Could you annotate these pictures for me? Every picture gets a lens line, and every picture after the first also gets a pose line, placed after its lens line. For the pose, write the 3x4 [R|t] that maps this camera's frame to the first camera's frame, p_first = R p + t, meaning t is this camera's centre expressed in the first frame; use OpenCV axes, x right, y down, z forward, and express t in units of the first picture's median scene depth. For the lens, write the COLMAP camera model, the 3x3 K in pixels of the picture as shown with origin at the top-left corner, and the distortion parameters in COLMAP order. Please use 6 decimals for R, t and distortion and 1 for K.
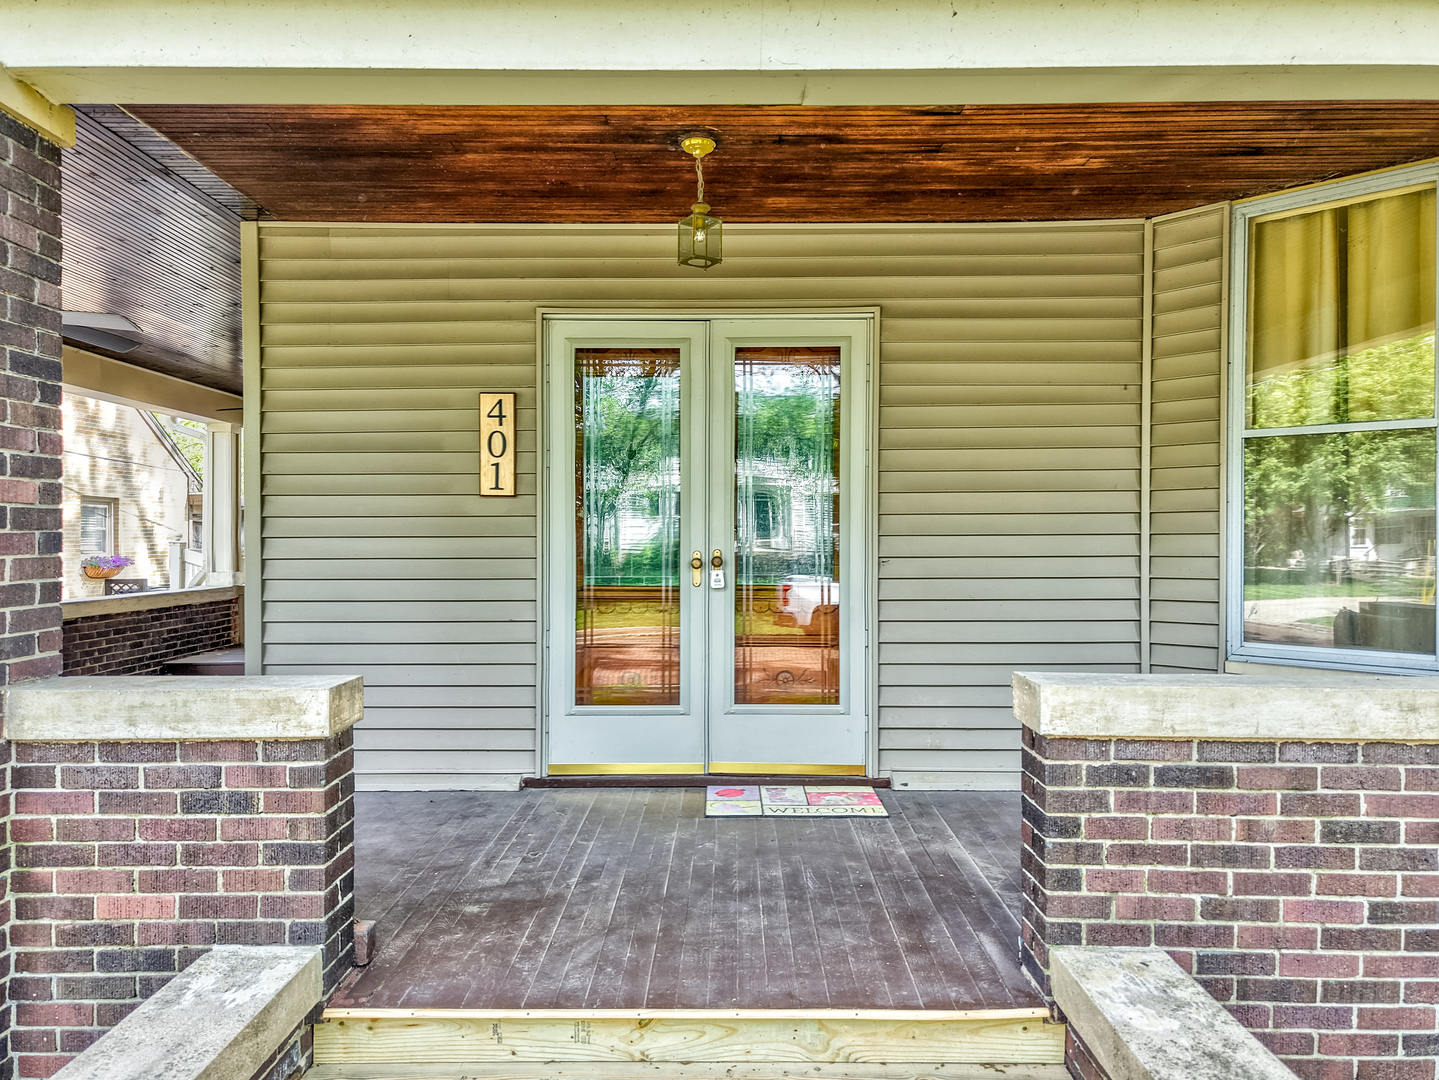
lens RADIAL K [[972.0, 0, 716.9], [0, 972.0, 544.5], [0, 0, 1]] dist [0.052755, -0.030006]
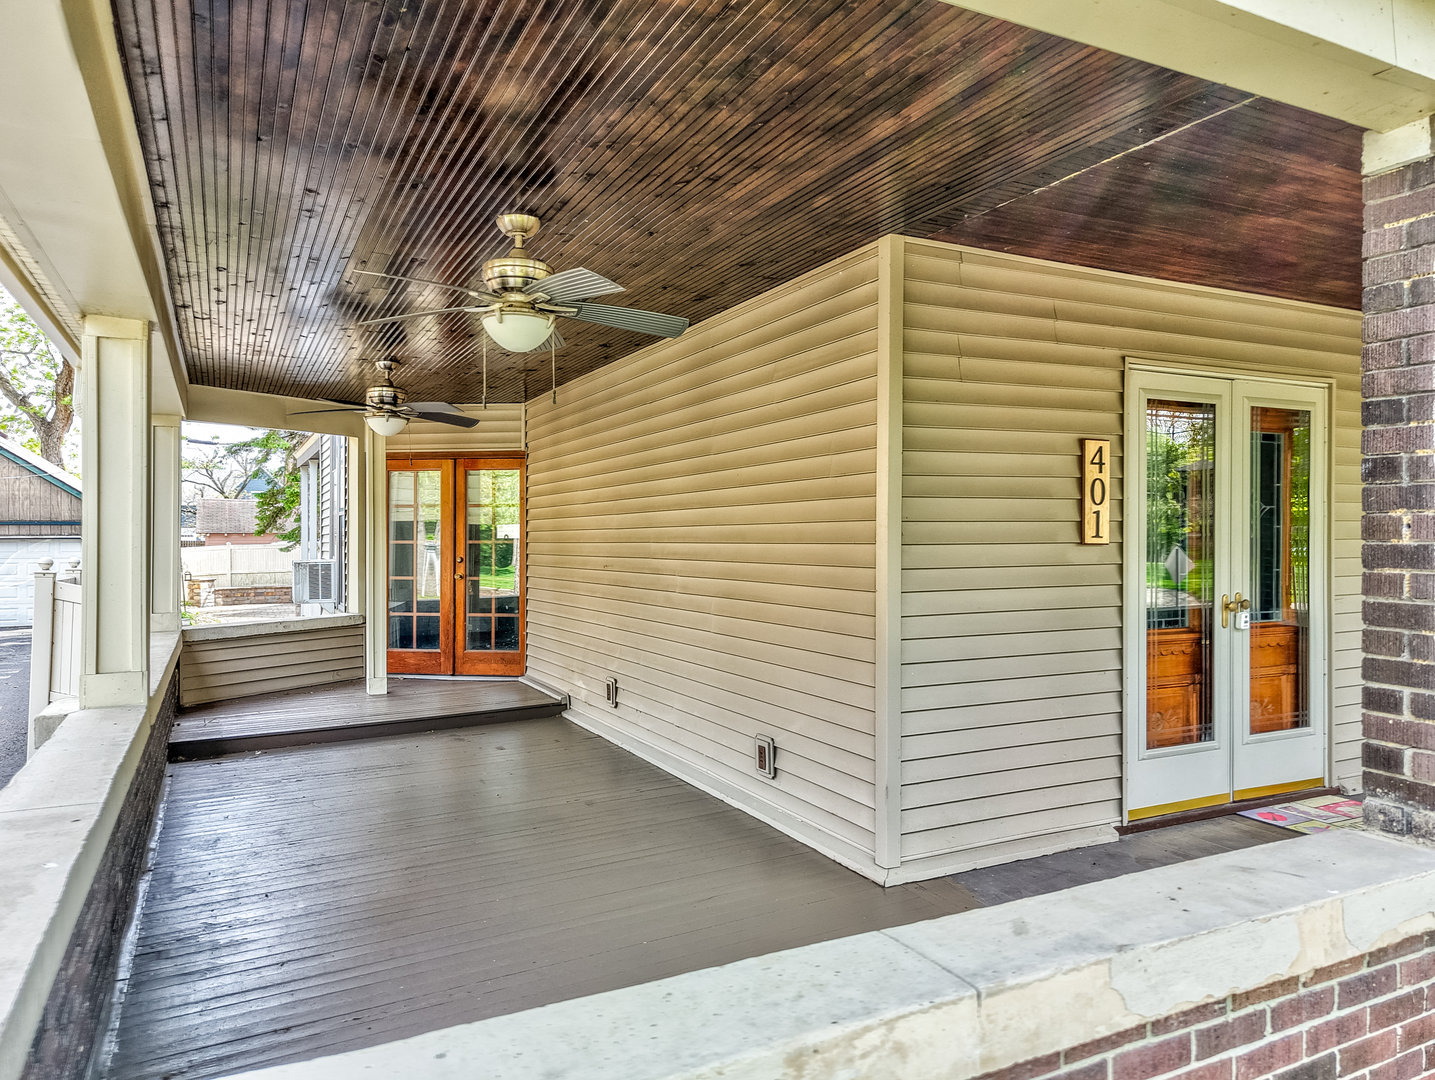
lens RADIAL K [[969.3, 0, 714.9], [0, 969.3, 544.5], [0, 0, 1]] dist [0.052755, -0.030006]
pose [[0.885980, -0.007199, 0.463667, -1.030458], [0.004828, 0.999968, 0.006301, -0.058106], [-0.463698, -0.003344, 0.885987, 0.305430]]
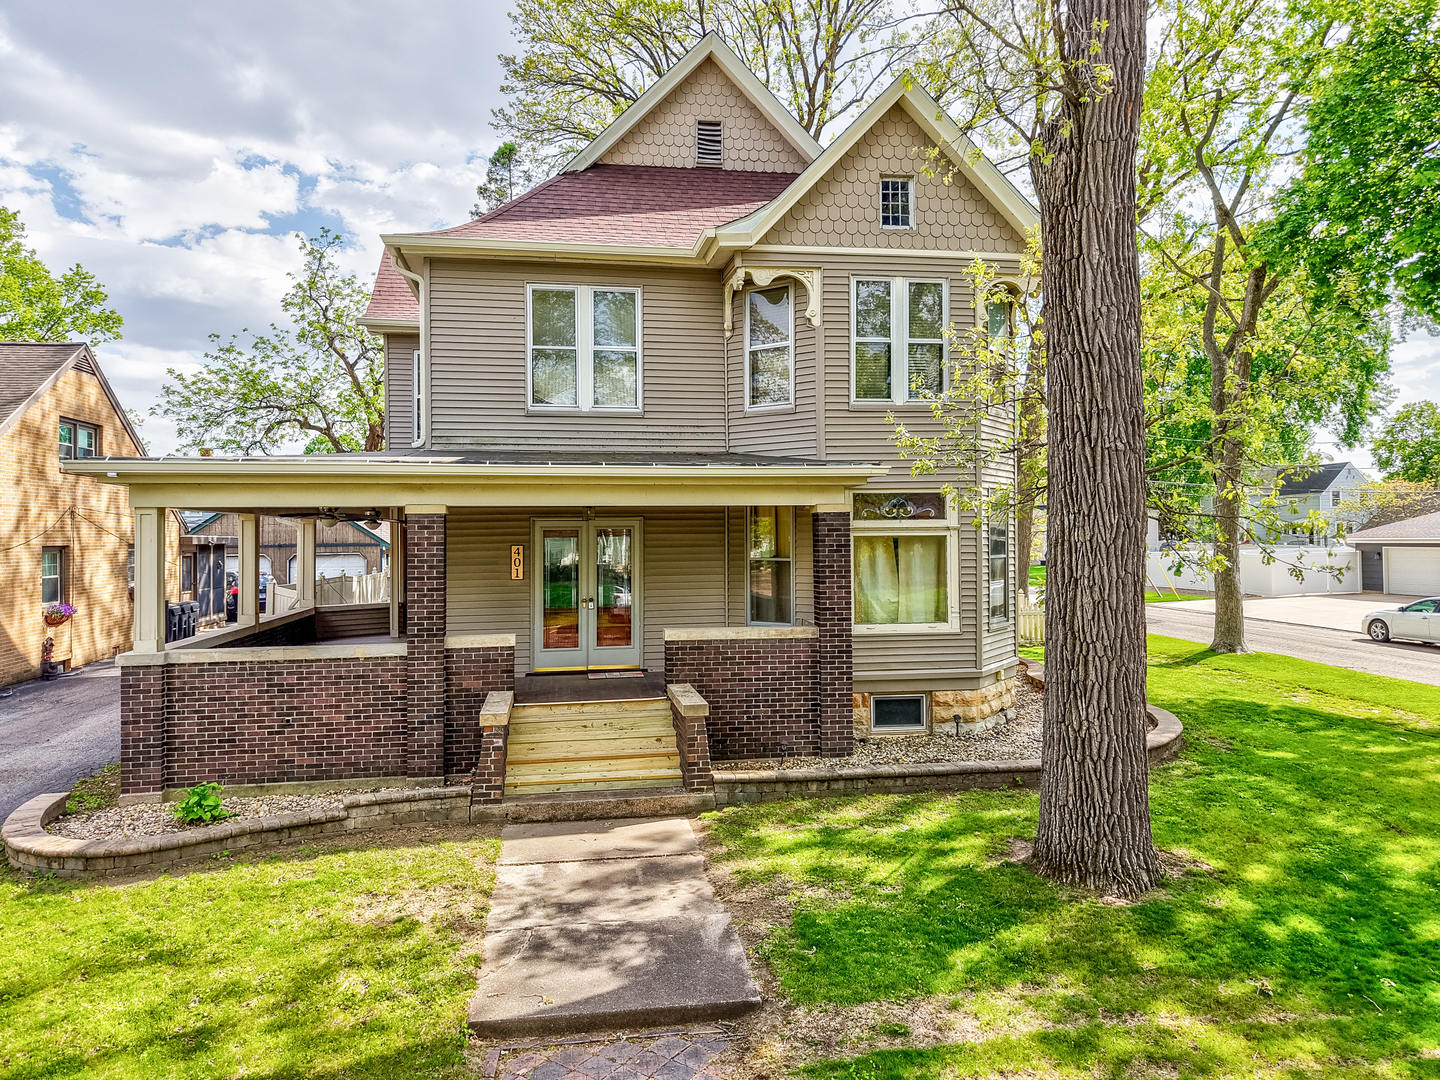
lens RADIAL K [[994.1, 0, 715.7], [0, 994.1, 537.8], [0, 0, 1]] dist [0.122893, -0.001116]
pose [[0.985865, -0.008670, 0.167319, -0.137111], [0.008790, 0.999961, 0.000021, -0.175284], [-0.167313, 0.001450, 0.985903, -2.170253]]
